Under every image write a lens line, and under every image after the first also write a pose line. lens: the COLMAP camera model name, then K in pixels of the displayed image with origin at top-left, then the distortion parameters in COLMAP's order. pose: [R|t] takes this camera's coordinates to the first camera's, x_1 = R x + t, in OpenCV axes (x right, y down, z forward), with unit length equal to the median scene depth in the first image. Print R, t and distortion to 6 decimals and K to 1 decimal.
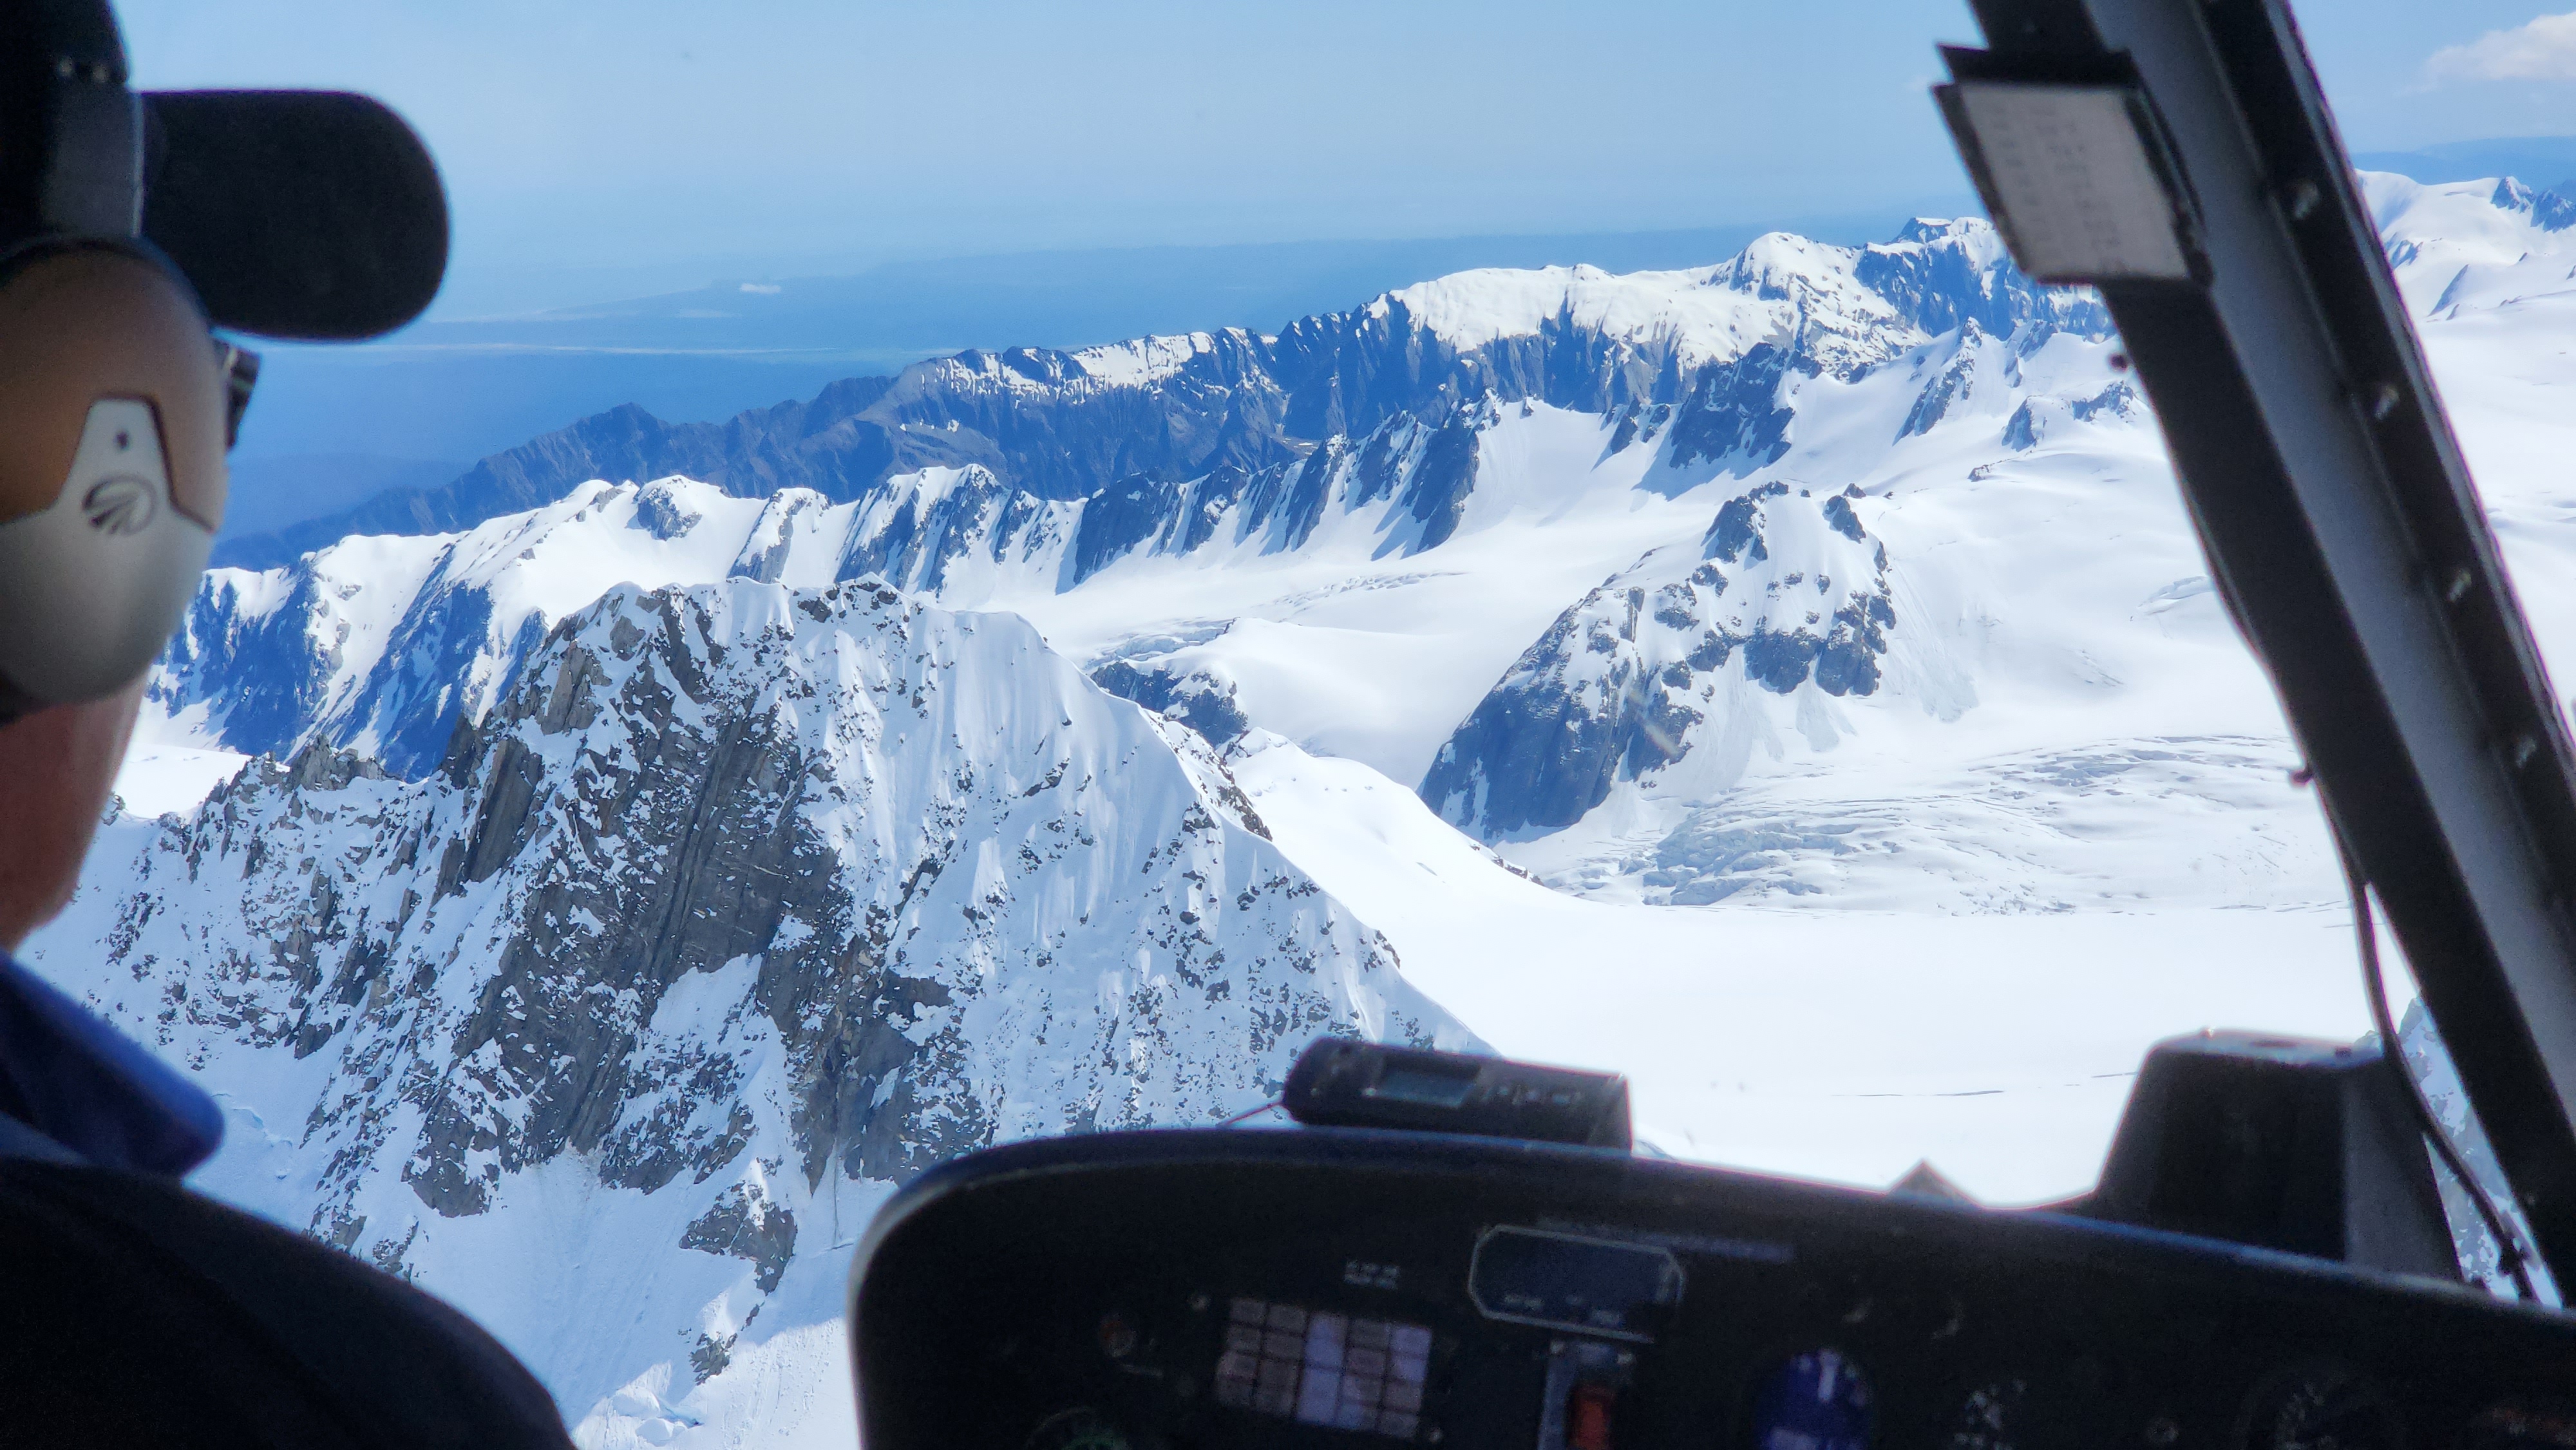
lens RADIAL K [[4974.5, 0, 1169.0], [0, 4974.5, 685.9], [0, 0, 1]] dist [-0.107201, 0.000000]
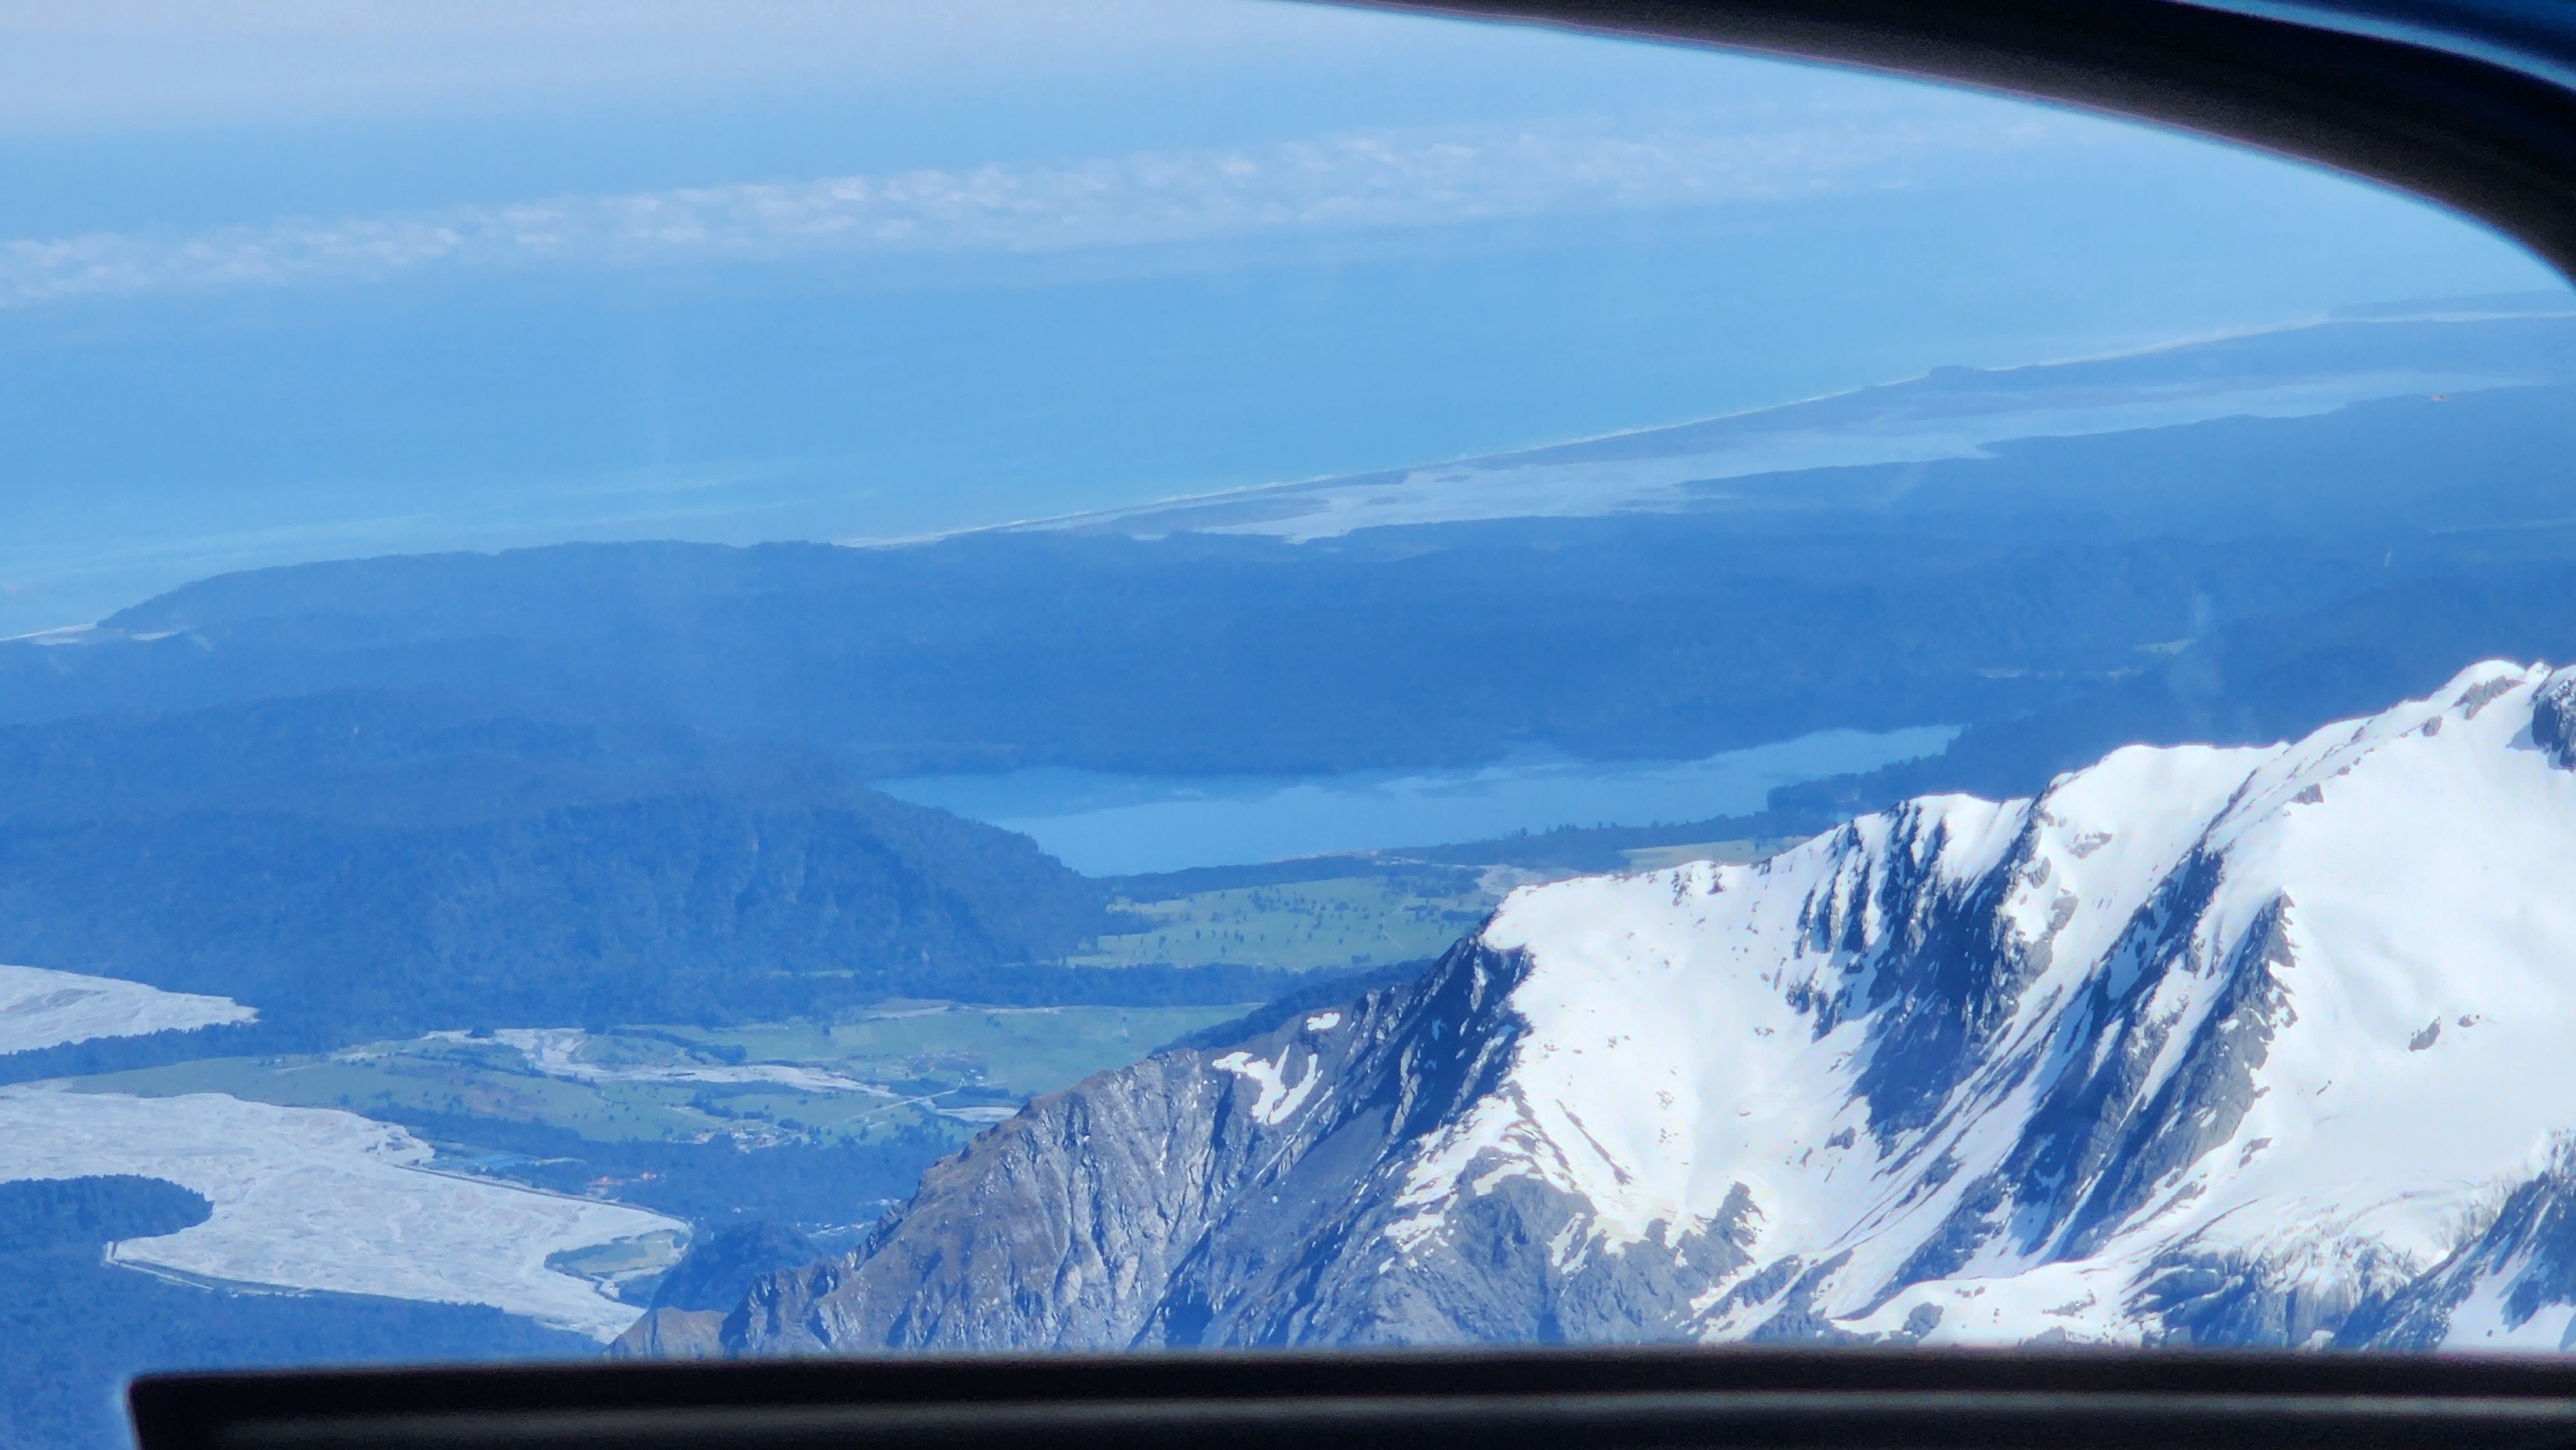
lens RADIAL K [[7133.1, 0, 1279.6], [0, 7133.1, 719.6], [0, 0, 1]] dist [-0.162807, 0.000000]
pose [[0.885001, 0.022252, -0.465057, 3.461806], [-0.024944, 0.999689, 0.000365, -0.749408], [0.464920, 0.011277, 0.885281, 4.547445]]
